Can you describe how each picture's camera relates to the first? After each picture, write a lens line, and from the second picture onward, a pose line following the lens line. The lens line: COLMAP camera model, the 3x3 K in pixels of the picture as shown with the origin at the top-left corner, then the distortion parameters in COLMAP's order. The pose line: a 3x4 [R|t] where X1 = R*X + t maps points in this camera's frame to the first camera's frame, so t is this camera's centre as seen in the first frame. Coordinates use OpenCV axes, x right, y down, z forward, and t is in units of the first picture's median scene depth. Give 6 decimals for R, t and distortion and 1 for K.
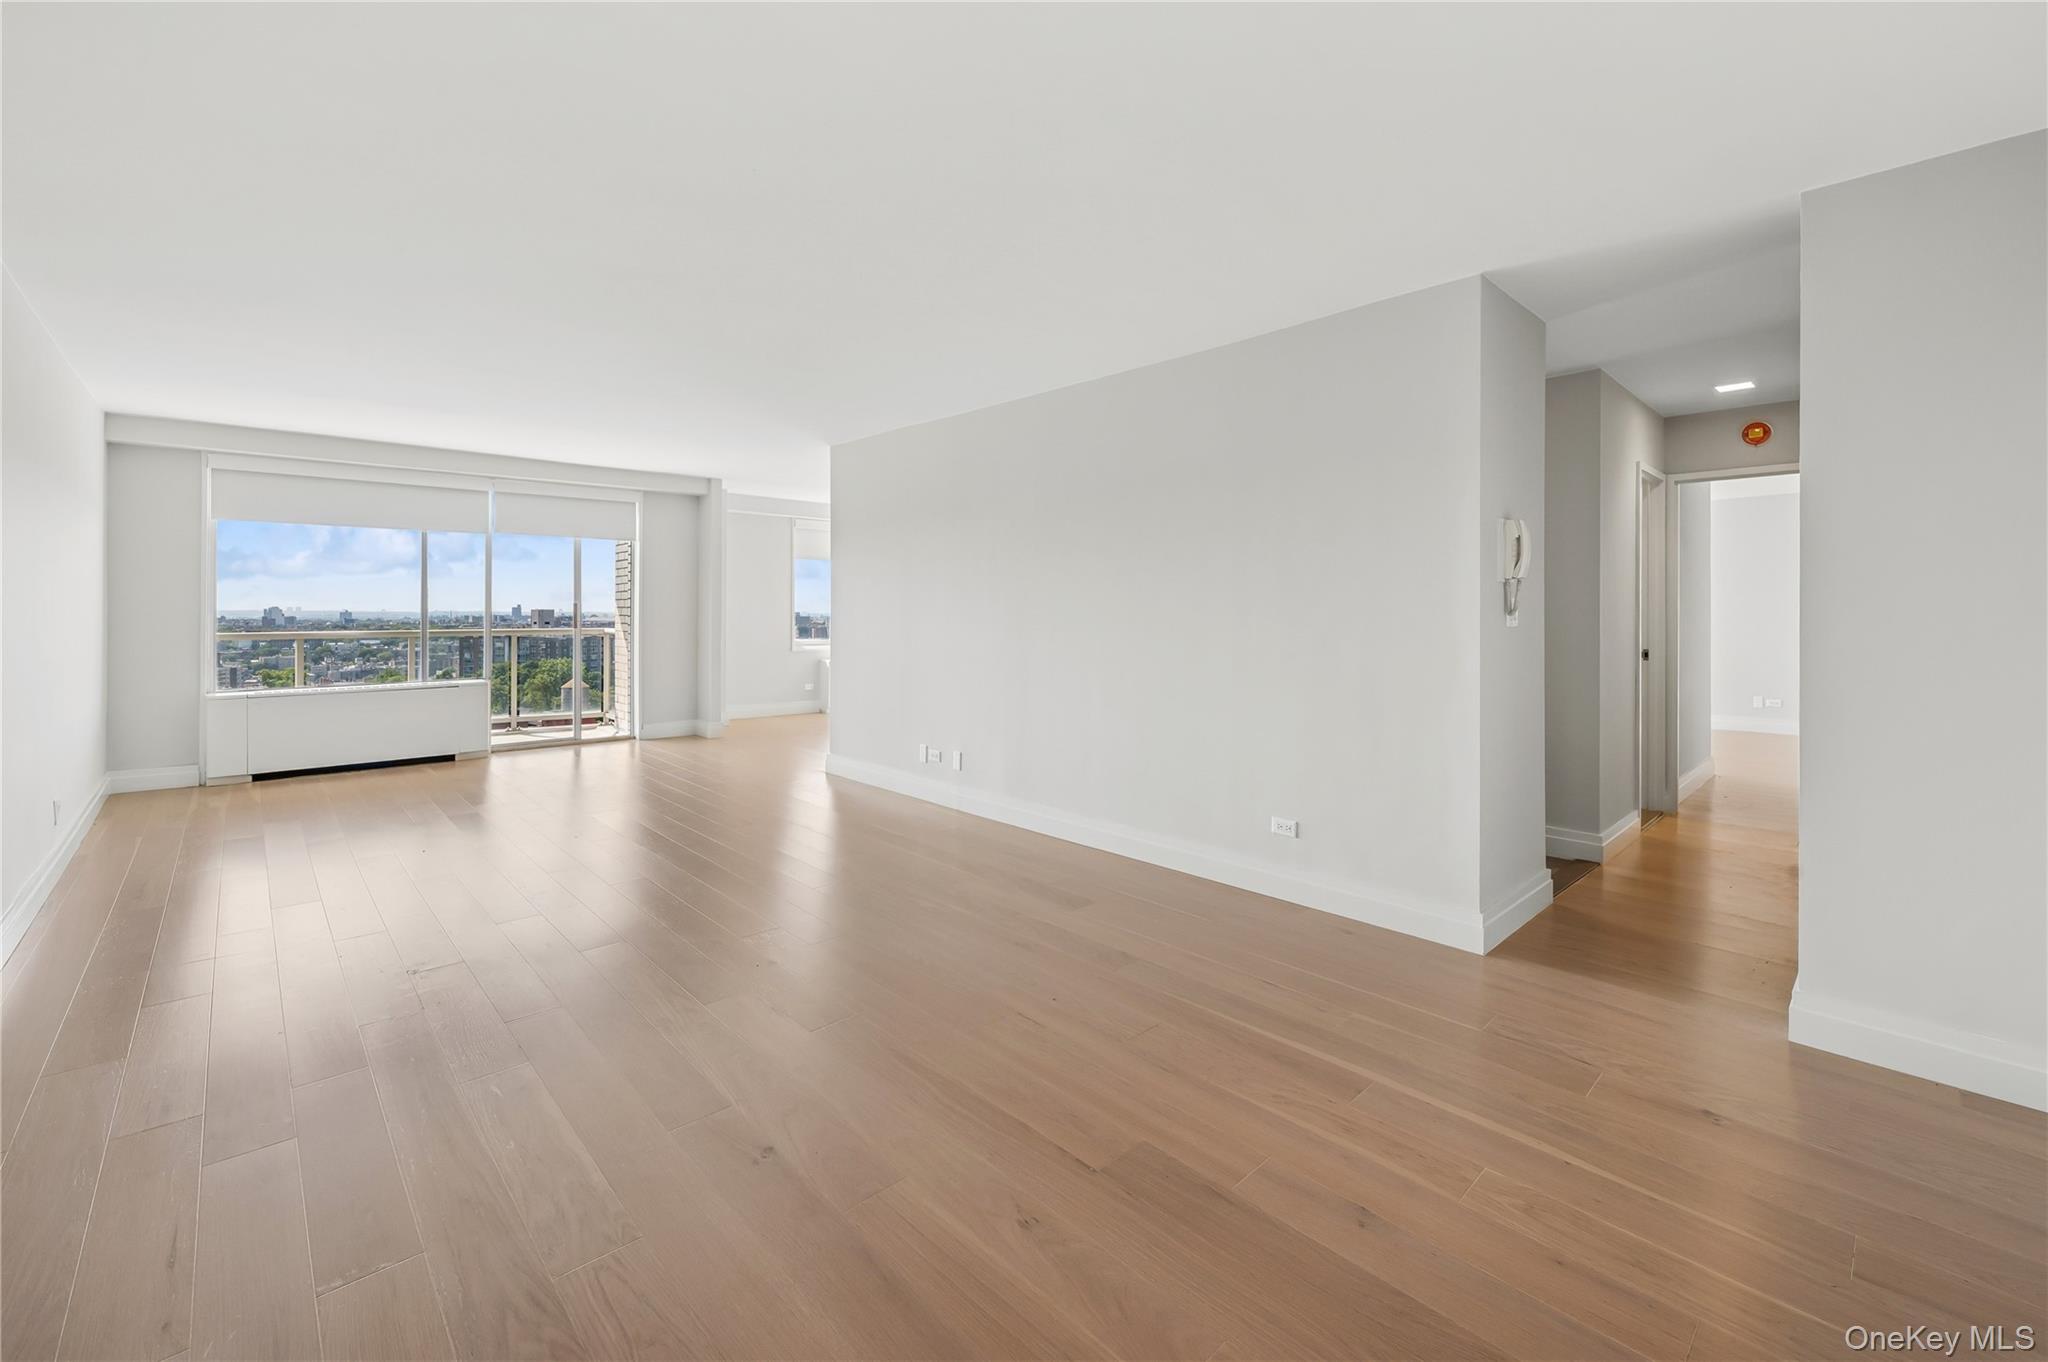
lens RADIAL K [[844.6, 0, 1017.8], [0, 844.6, 610.1], [0, 0, 1]] dist [0.004544, -0.000799]
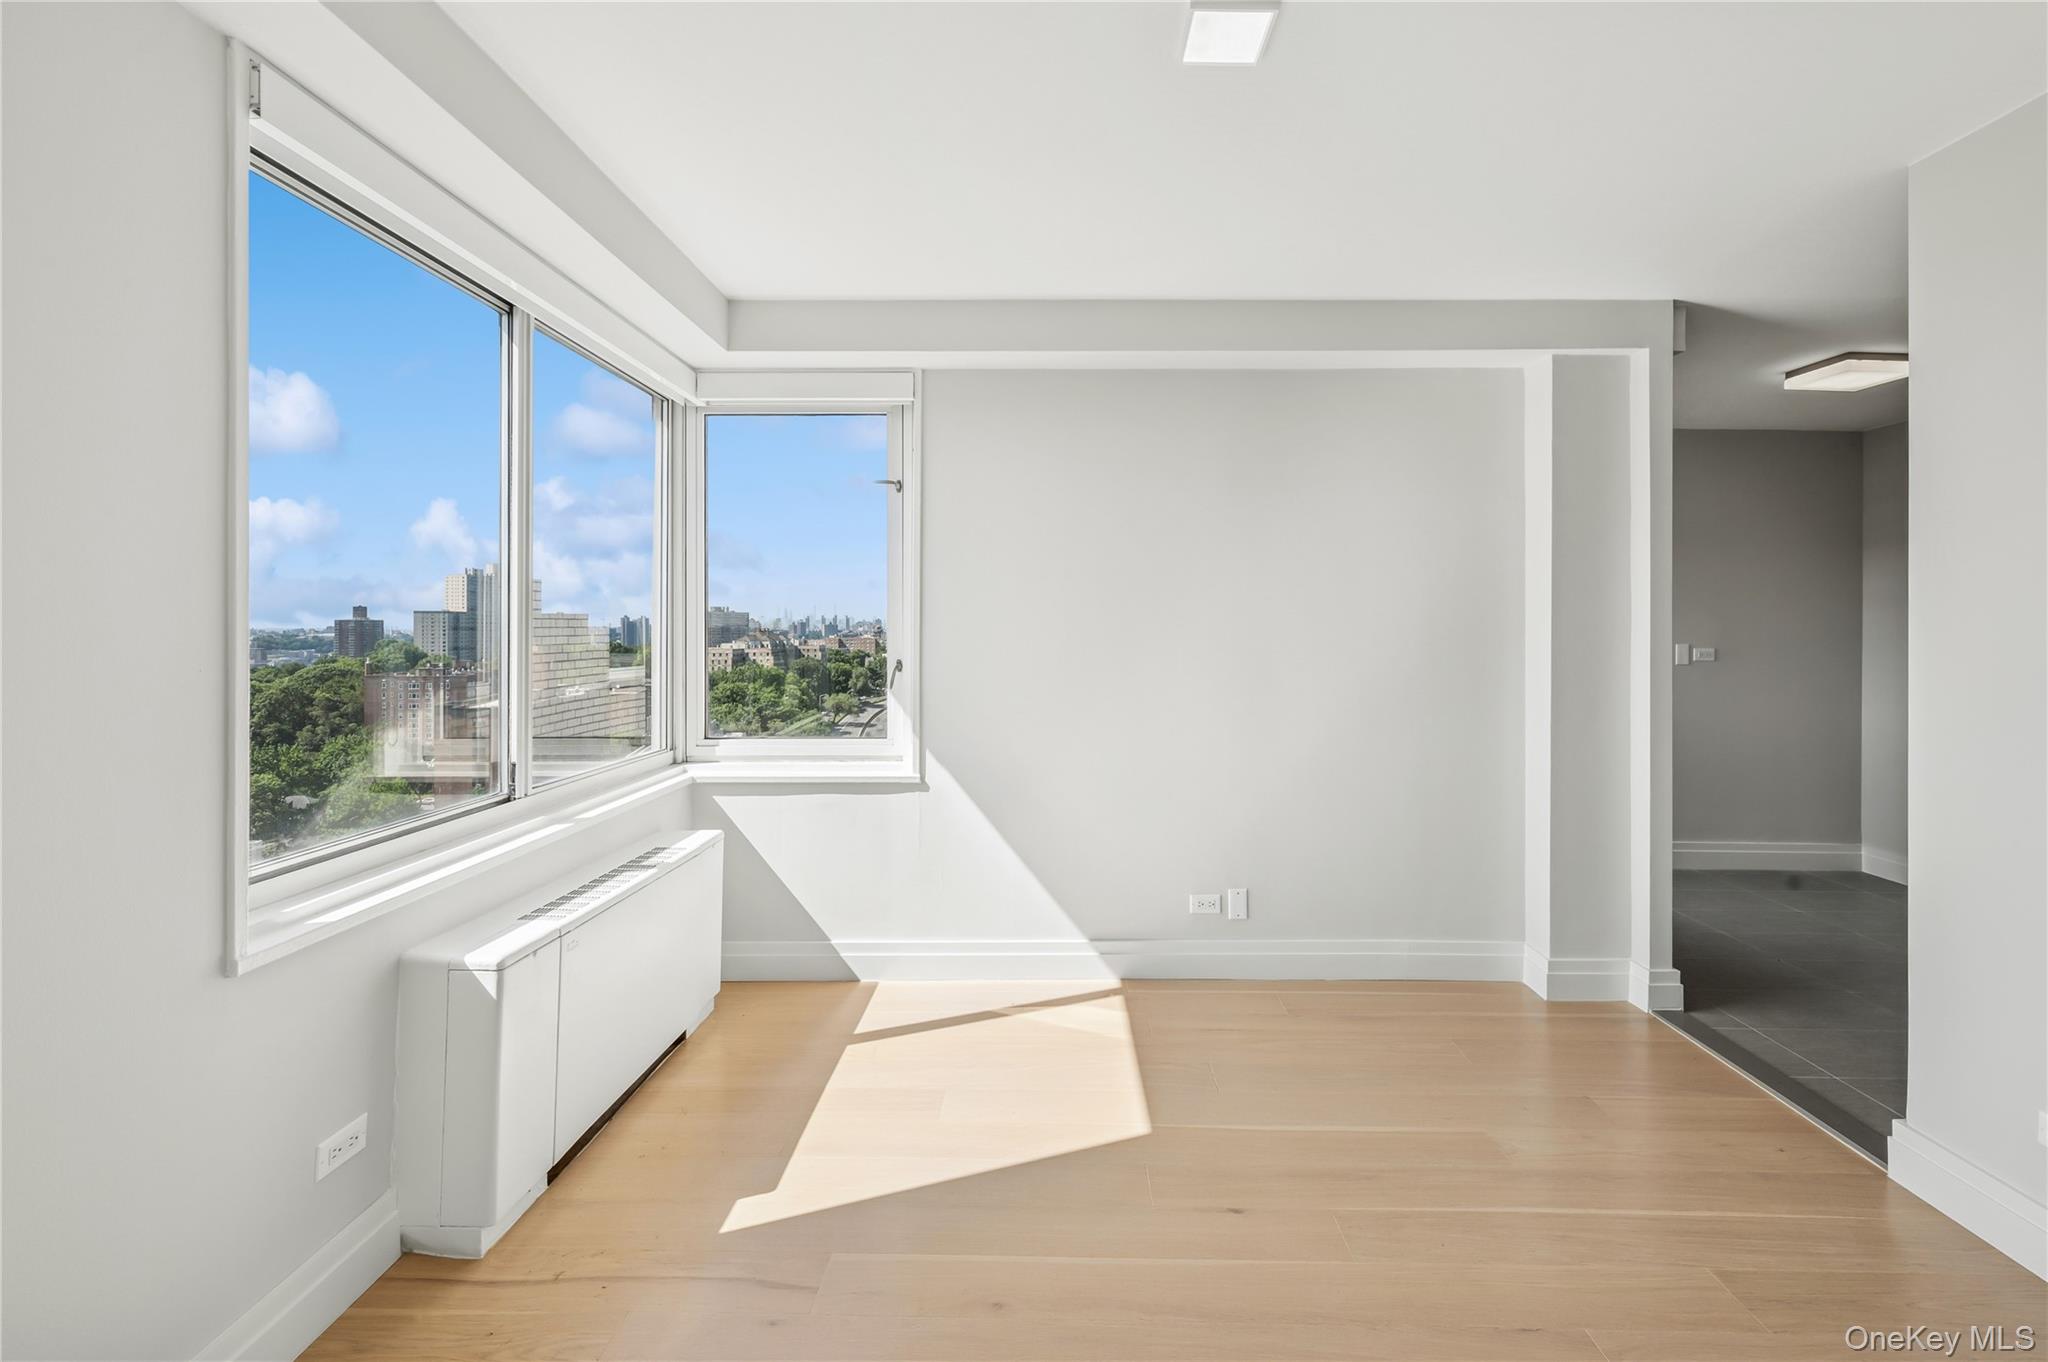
lens RADIAL K [[844.6, 0, 1051.4], [0, 844.6, 627.8], [0, 0, 1]] dist [0.004544, -0.000799]
pose [[0.680925, -0.005931, 0.732329, -0.387423], [0.001178, 0.999975, 0.007003, -0.015696], [-0.732352, -0.003906, 0.680915, 1.114604]]
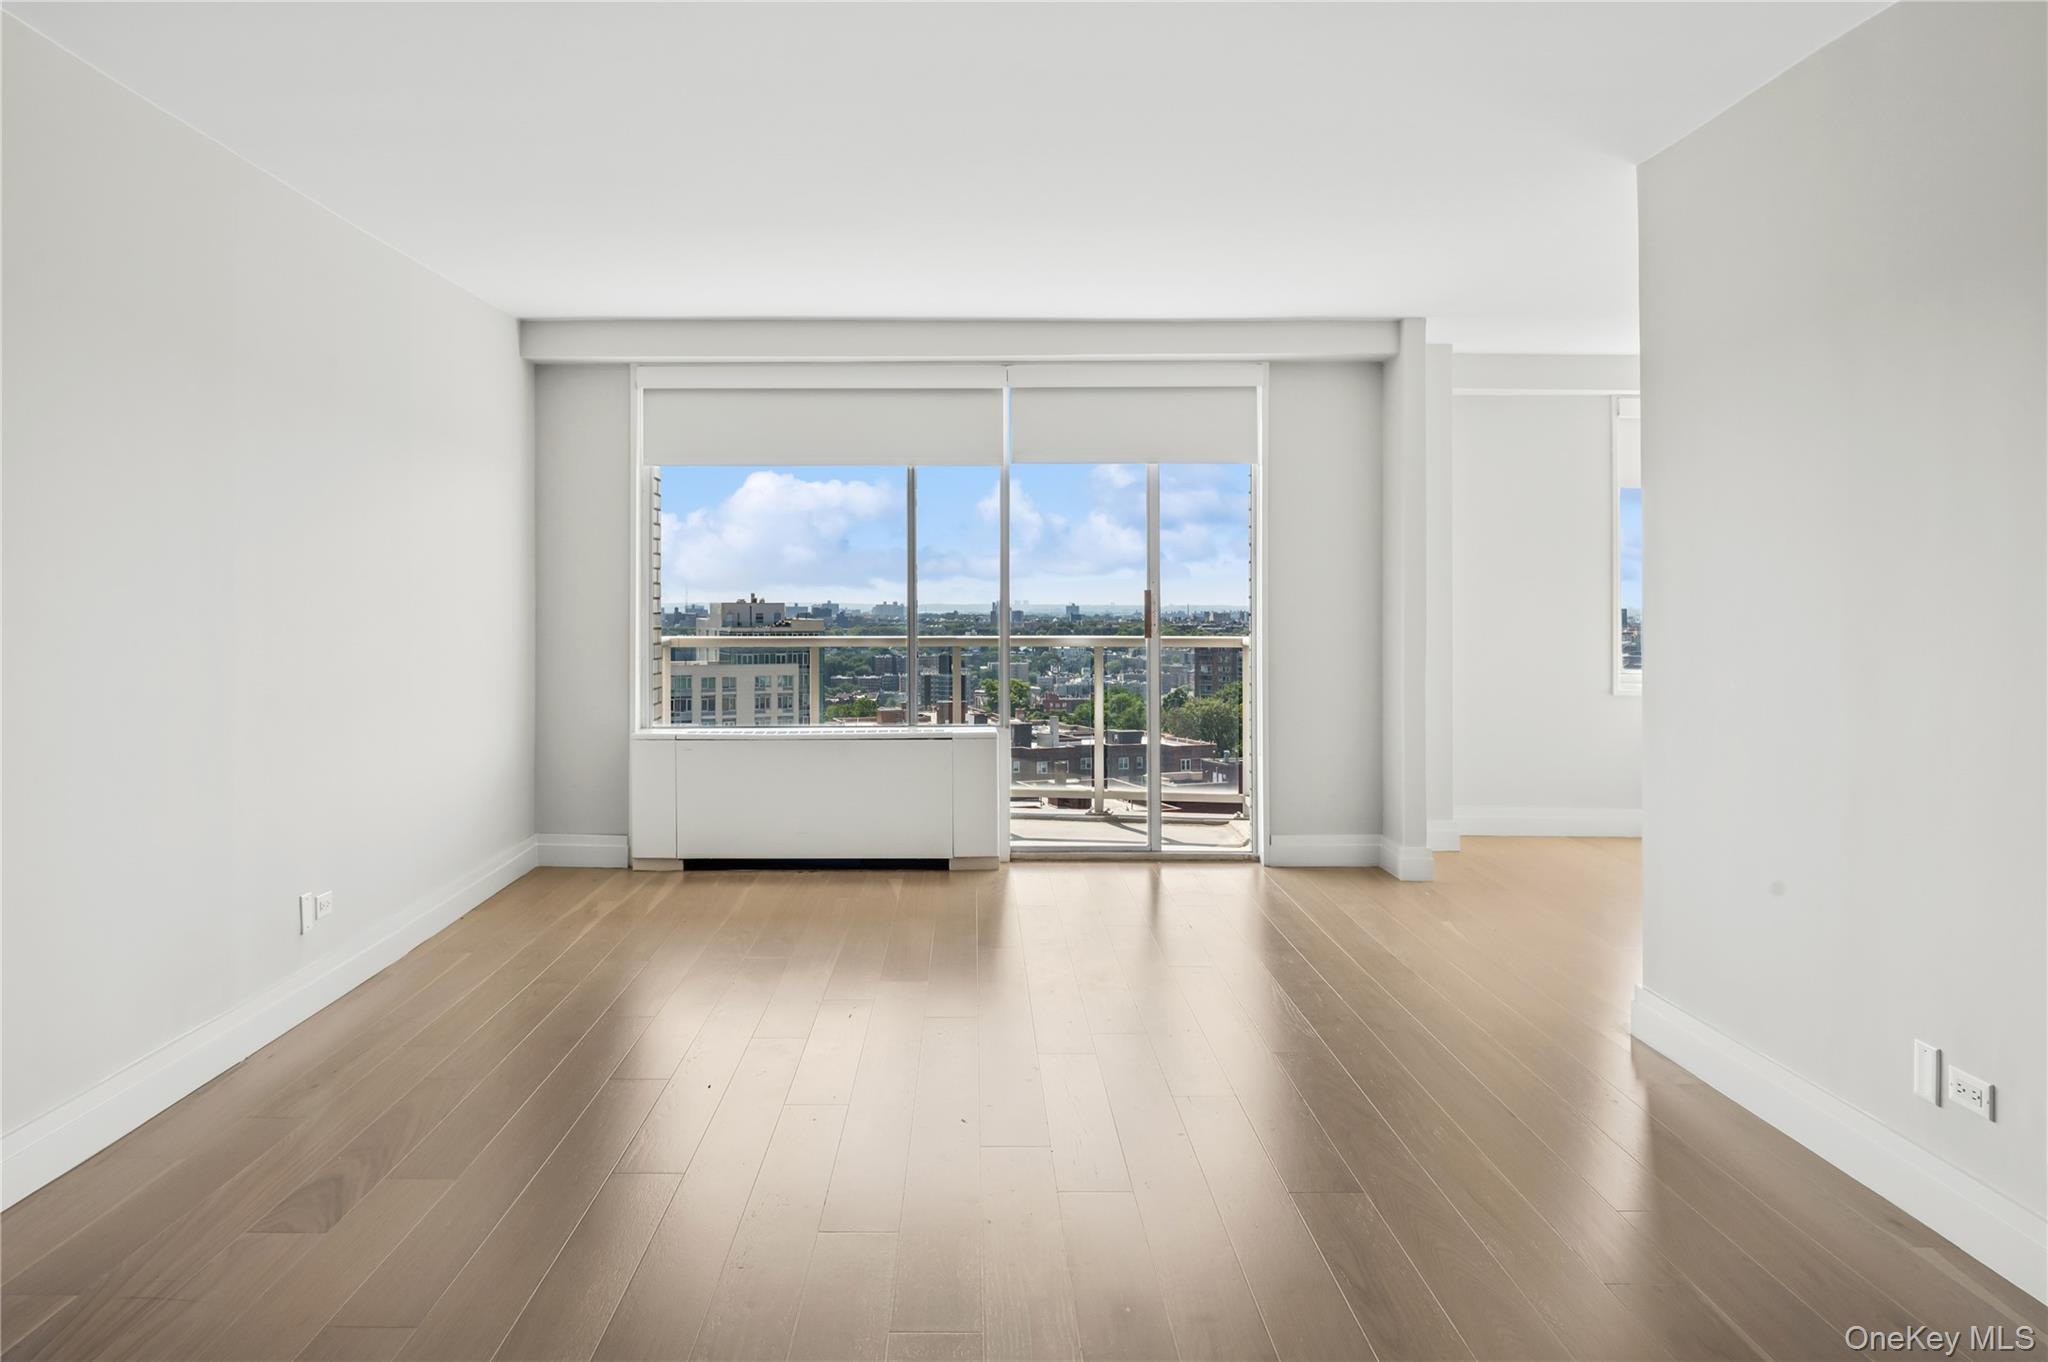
lens RADIAL K [[1410.6, 0, 956.7], [0, 1410.6, 590.2], [0, 0, 1]] dist [0.005116, -0.008834]
pose [[0.731316, -0.007877, -0.681993, -0.017170], [0.001223, 0.999947, -0.010237, 0.001034], [0.682038, 0.006652, 0.731287, 0.303299]]
